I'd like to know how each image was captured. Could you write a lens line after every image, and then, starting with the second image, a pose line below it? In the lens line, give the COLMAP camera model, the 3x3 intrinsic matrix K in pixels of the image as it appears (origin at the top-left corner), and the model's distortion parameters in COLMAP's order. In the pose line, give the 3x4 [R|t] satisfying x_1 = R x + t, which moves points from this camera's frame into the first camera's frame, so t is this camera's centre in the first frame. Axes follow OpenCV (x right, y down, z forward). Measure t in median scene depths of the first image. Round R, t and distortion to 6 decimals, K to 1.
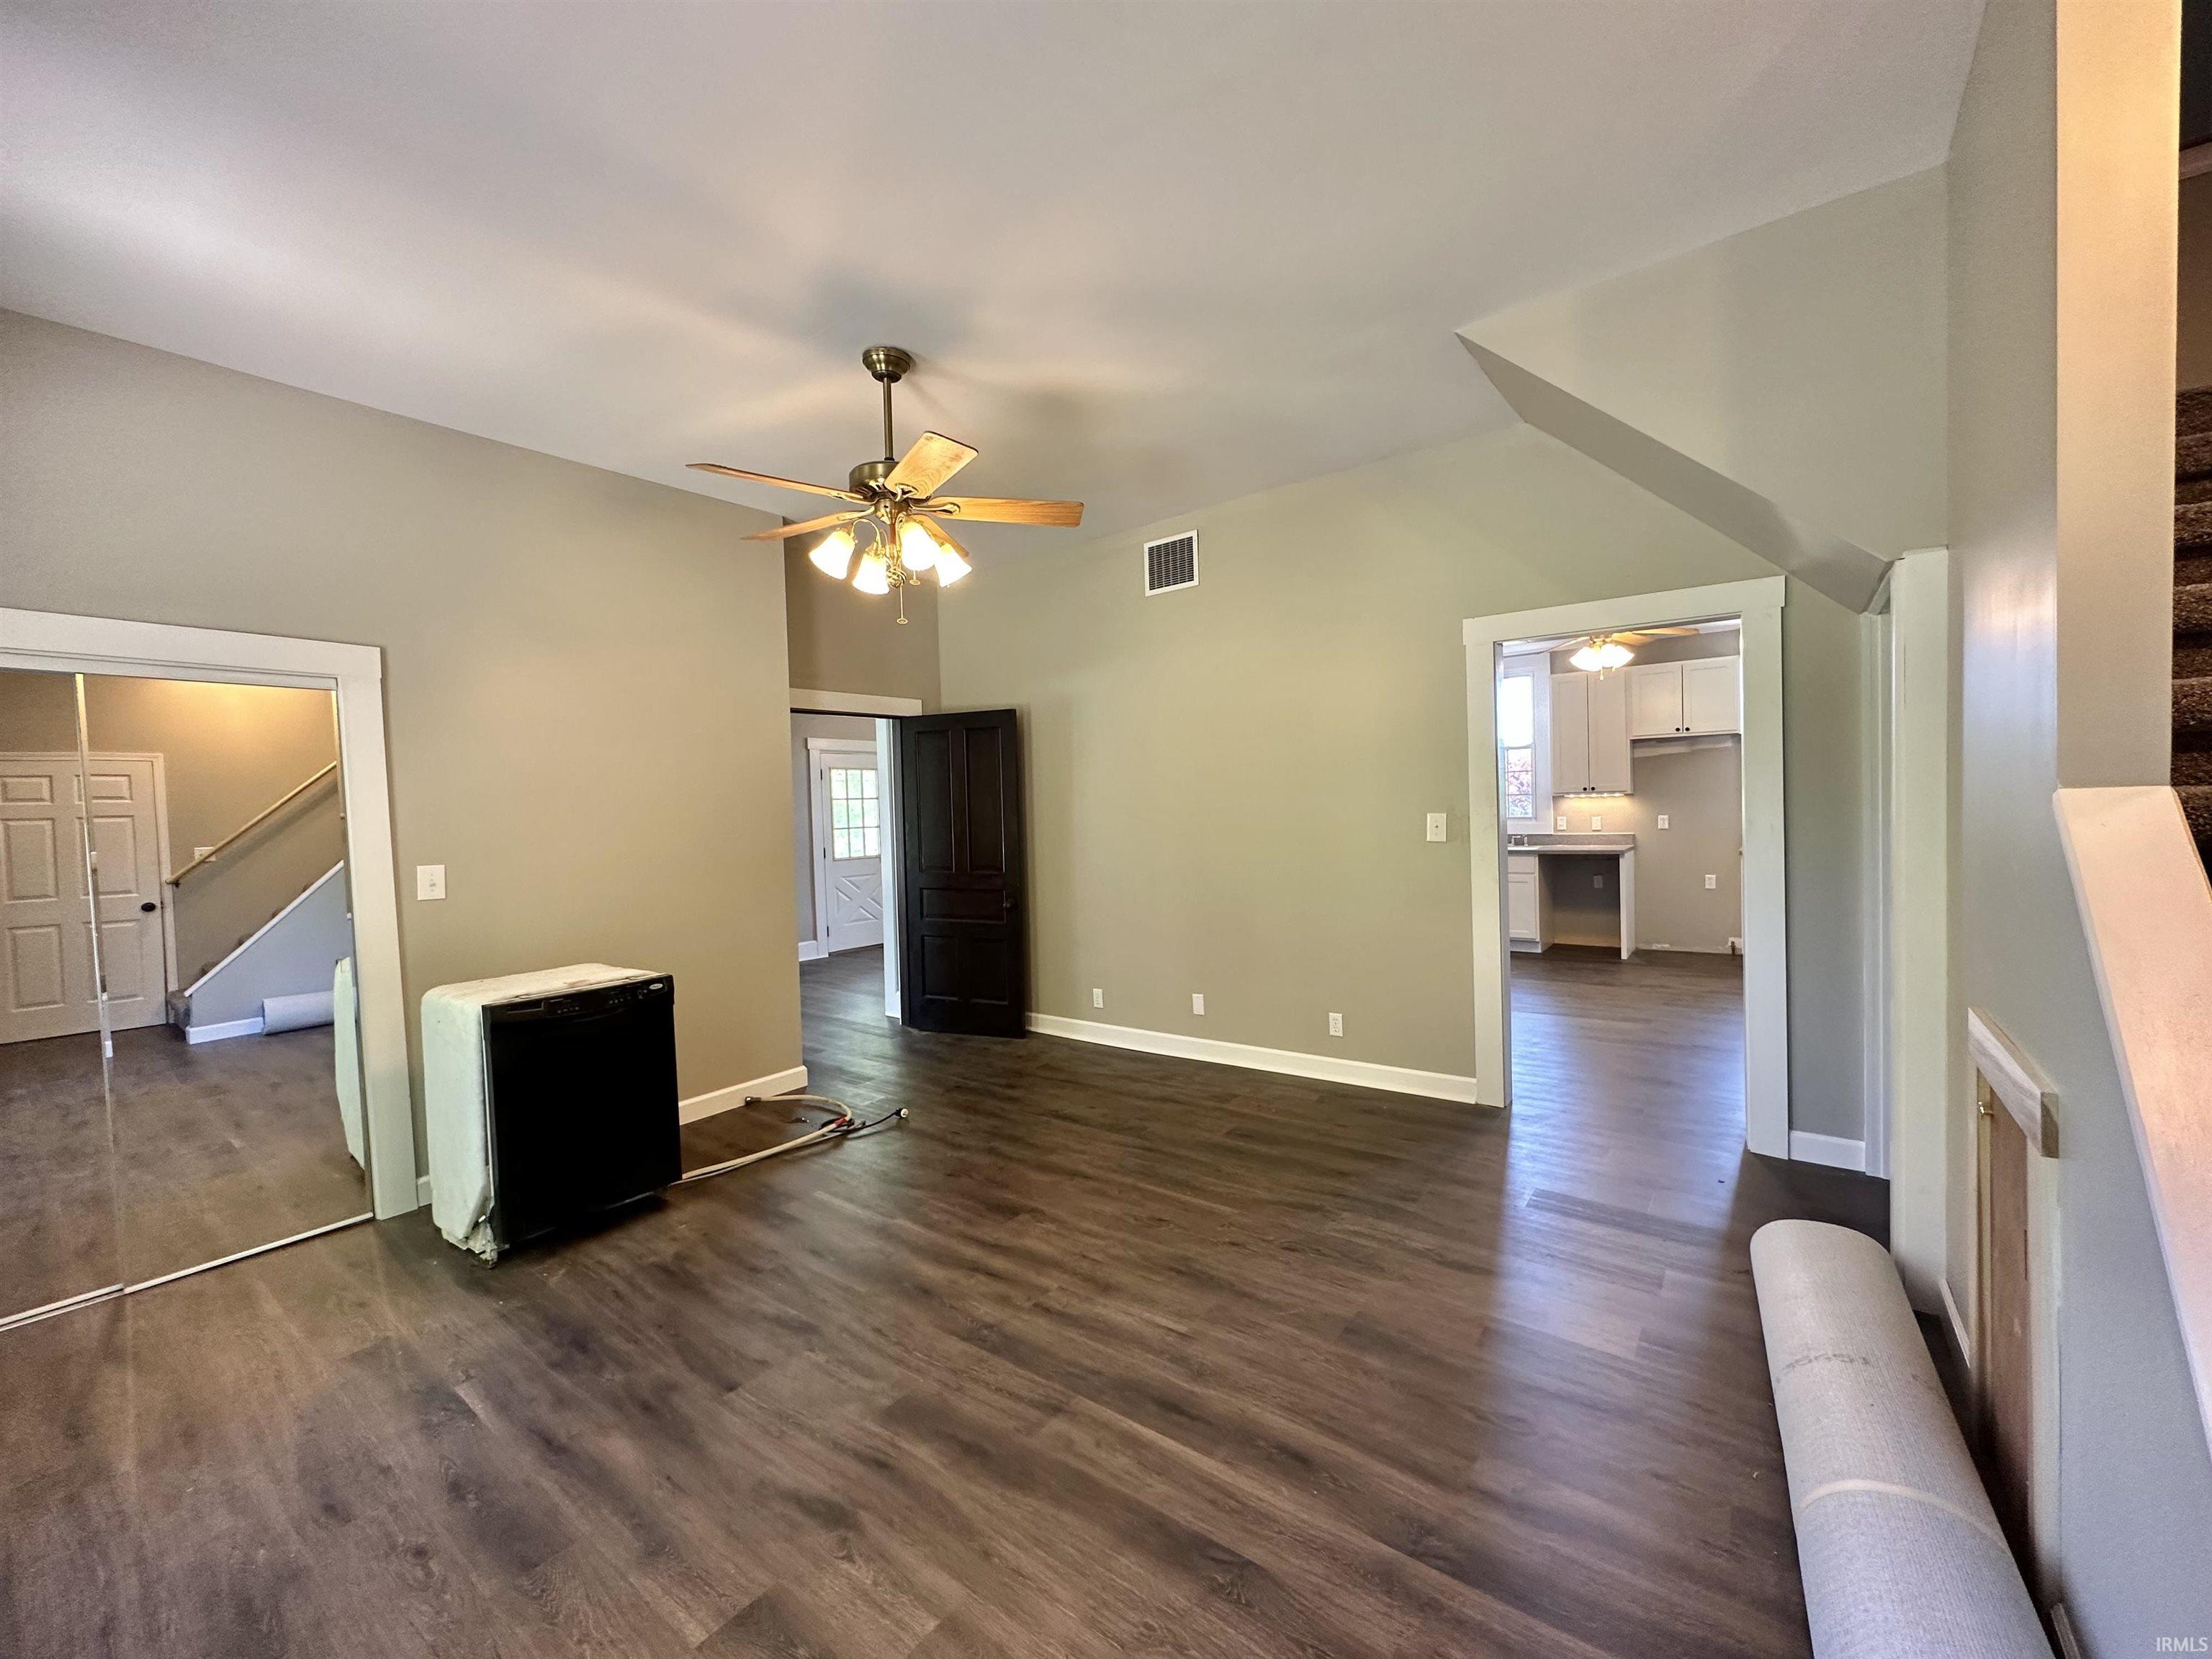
lens RADIAL K [[881.7, 0, 1106.8], [0, 881.7, 829.1], [0, 0, 1]] dist [-0.003646, 0.000395]
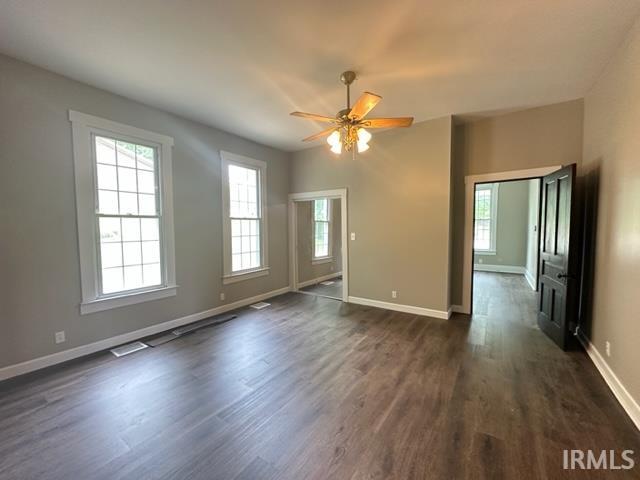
lens RADIAL K [[255.1, 0, 318.7], [0, 255.1, 238.8], [0, 0, 1]] dist [-0.003646, 0.000395]
pose [[0.035757, 0.073161, -0.996679, 0.705698], [-0.020024, 0.997169, 0.072478, -0.026954], [0.999160, 0.017366, 0.037121, 0.898122]]
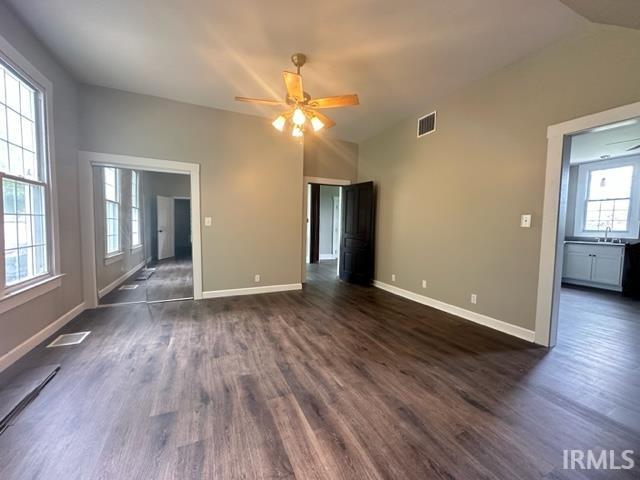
lens RADIAL K [[255.1, 0, 321.2], [0, 255.1, 240.4], [0, 0, 1]] dist [-0.003646, 0.000395]
pose [[0.881340, 0.076212, -0.466295, 0.304212], [-0.059797, 0.996961, 0.049923, 0.066552], [0.468683, -0.016116, 0.883219, 0.227819]]
